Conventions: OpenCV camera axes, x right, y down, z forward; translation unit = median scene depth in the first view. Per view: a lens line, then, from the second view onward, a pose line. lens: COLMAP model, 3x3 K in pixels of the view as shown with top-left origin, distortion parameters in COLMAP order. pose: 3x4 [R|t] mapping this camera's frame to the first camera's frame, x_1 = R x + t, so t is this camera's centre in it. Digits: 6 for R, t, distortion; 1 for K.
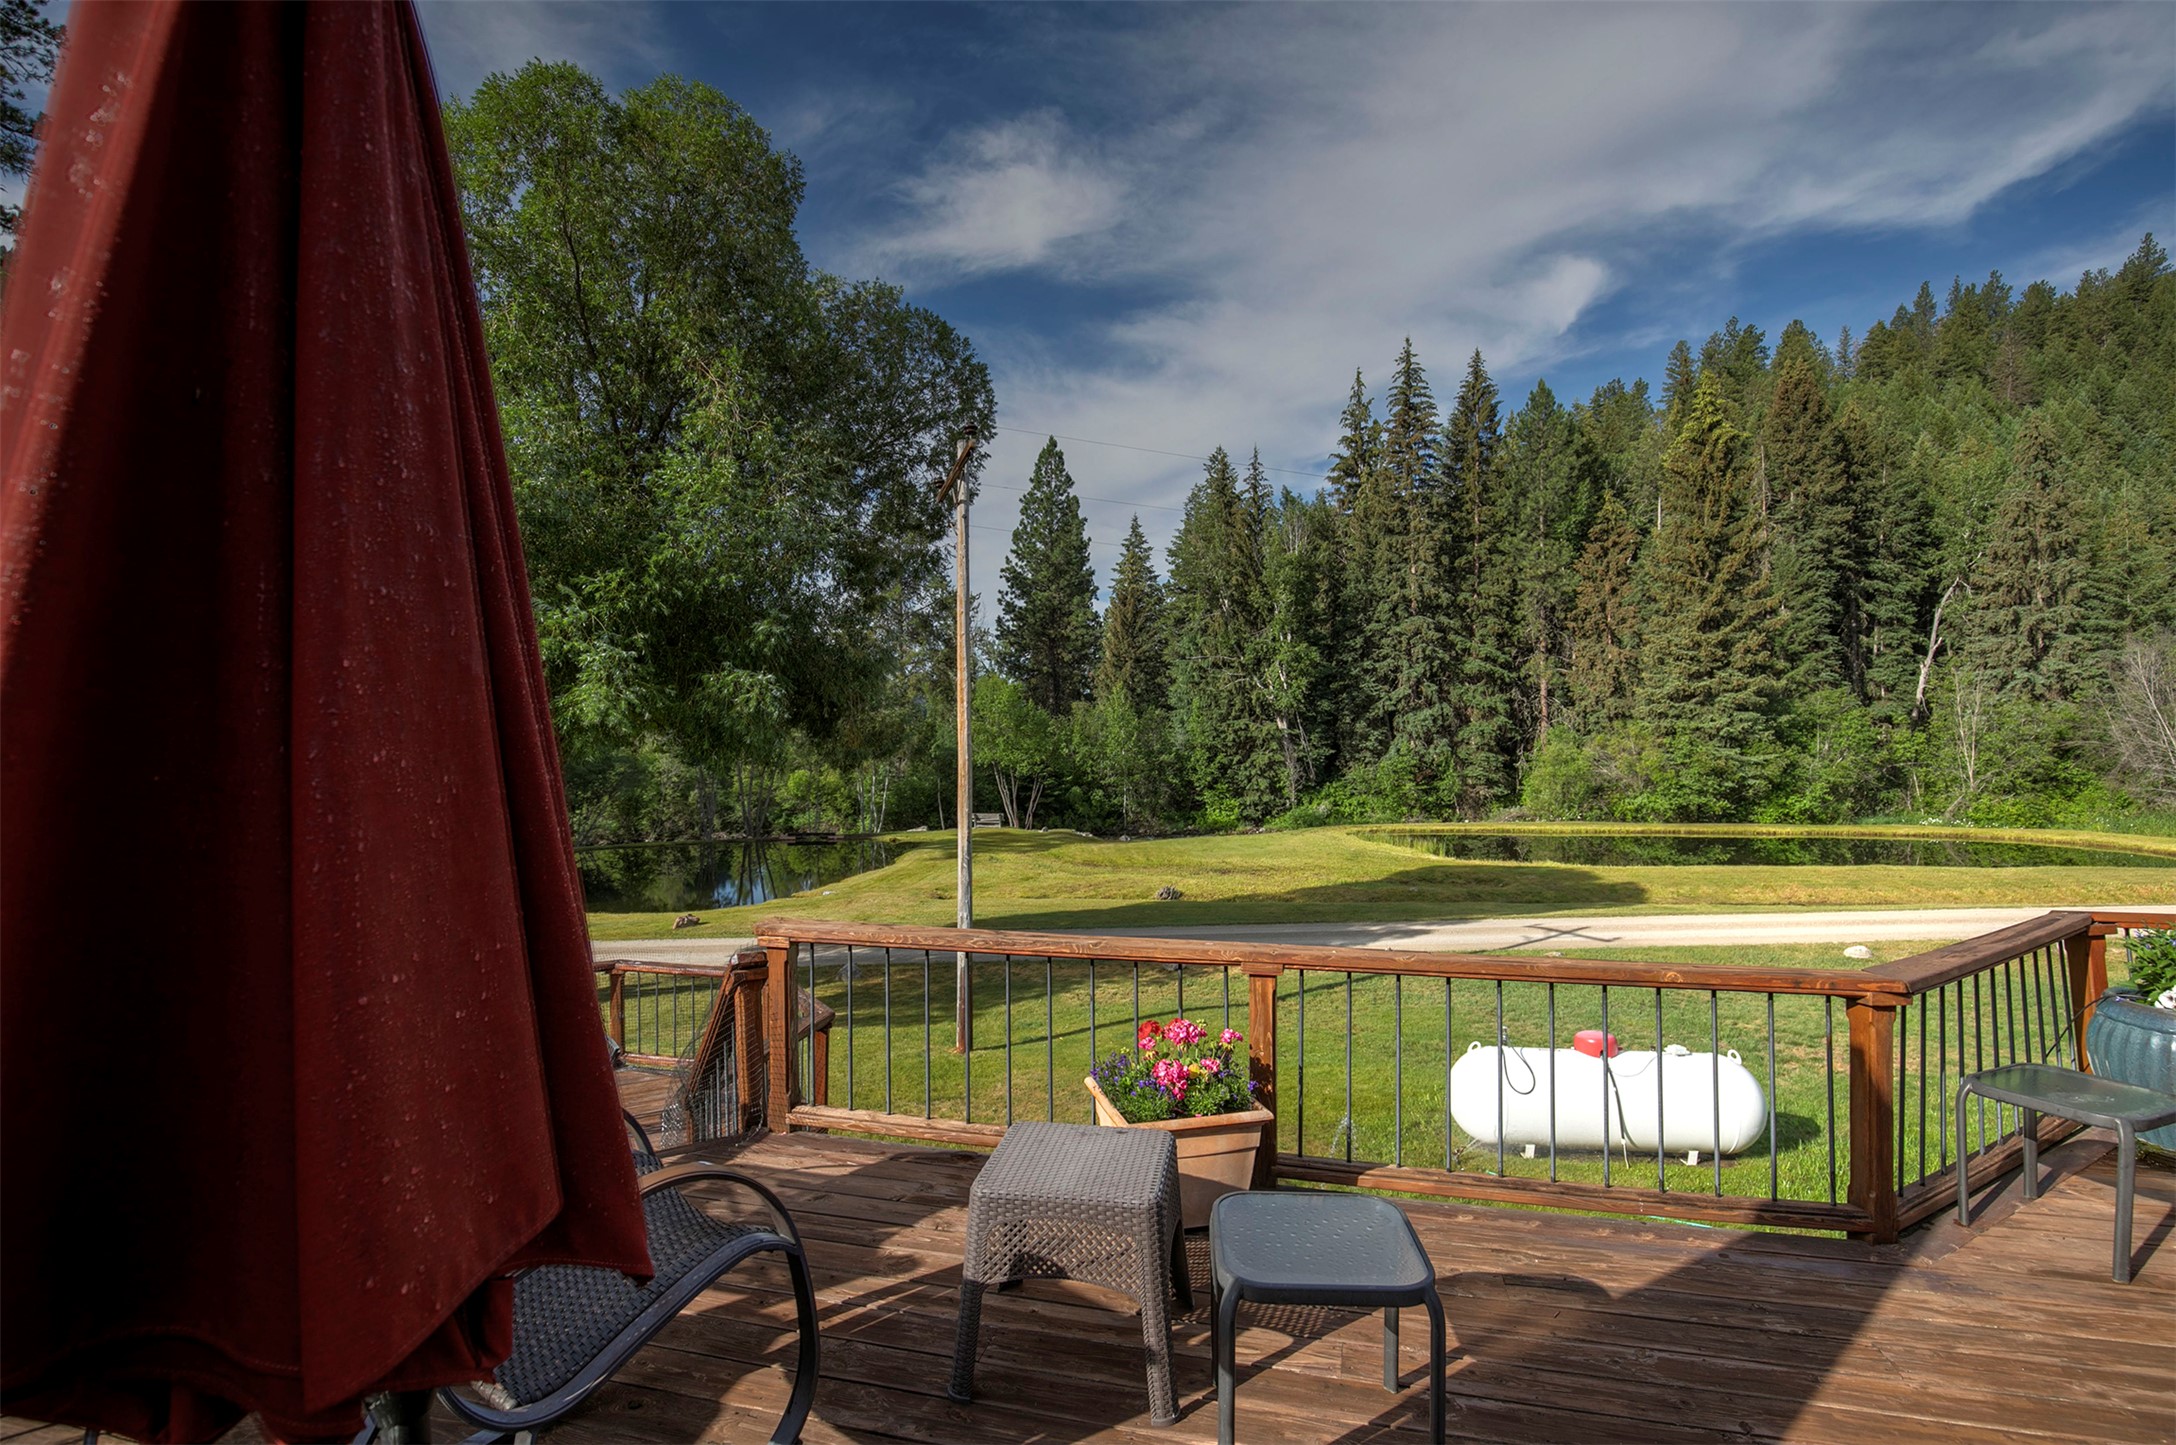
lens RADIAL K [[1012.2, 0, 1089.6], [0, 1012.2, 734.7], [0, 0, 1]] dist [-0.041162, 0.010748]
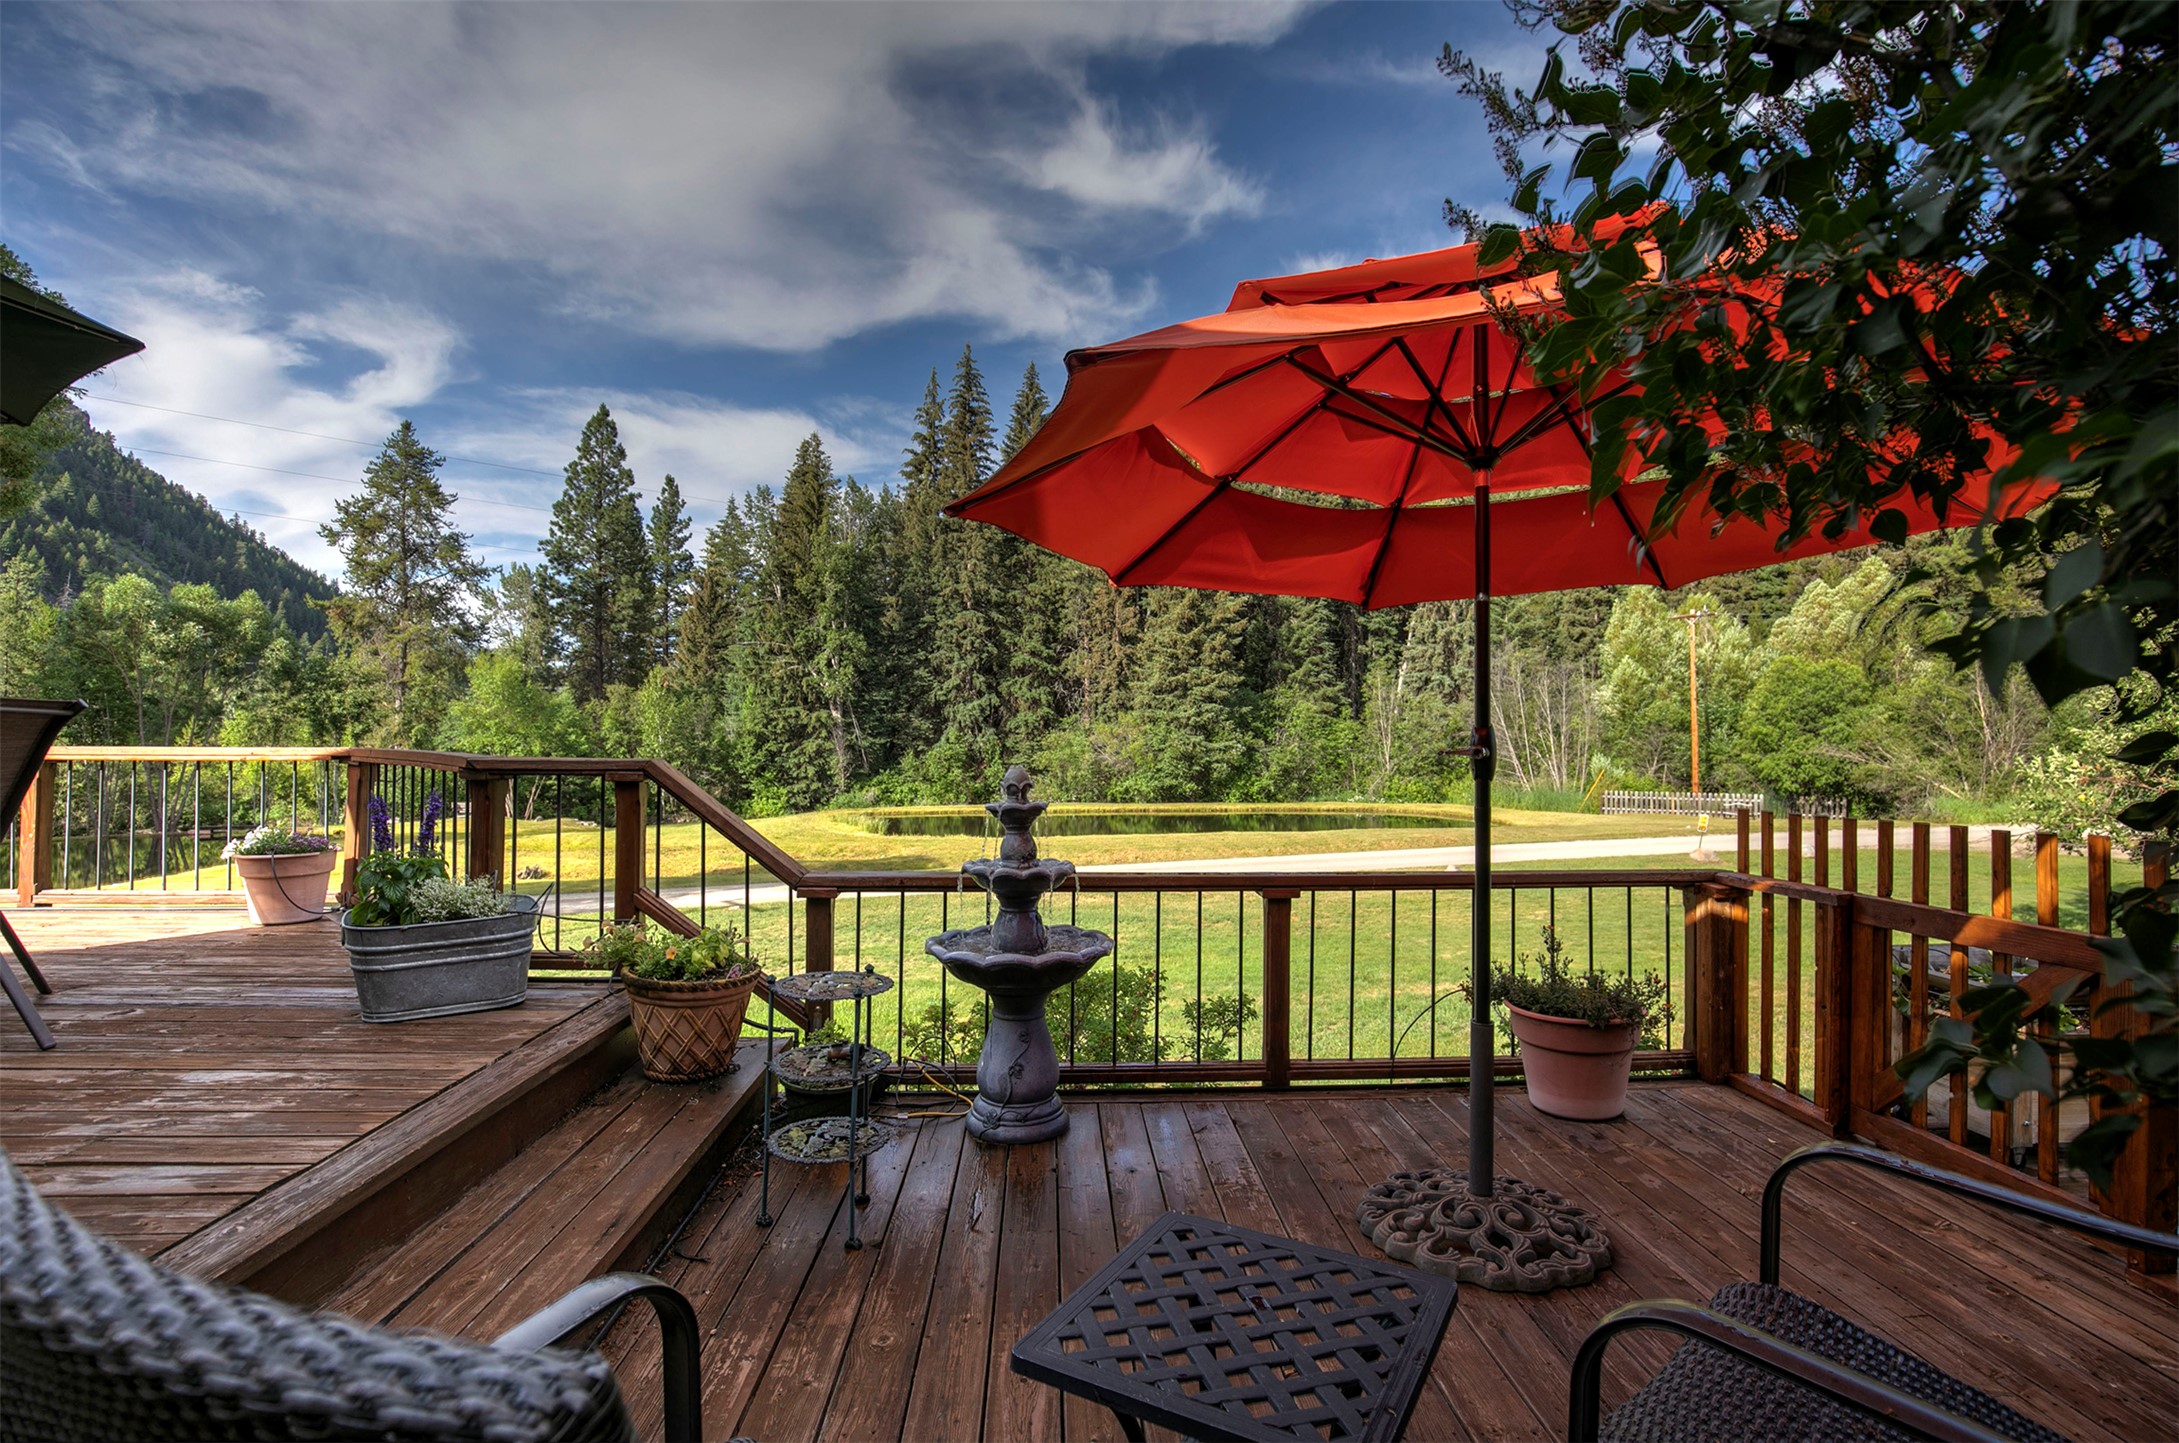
lens RADIAL K [[1009.5, 0, 1097.5], [0, 1009.5, 725.6], [0, 0, 1]] dist [-0.027048, 0.000576]
pose [[0.951466, 0.010244, 0.307583, 0.141323], [-0.008394, 0.999938, -0.007339, 0.008824], [-0.307639, 0.004401, 0.951493, -0.036474]]
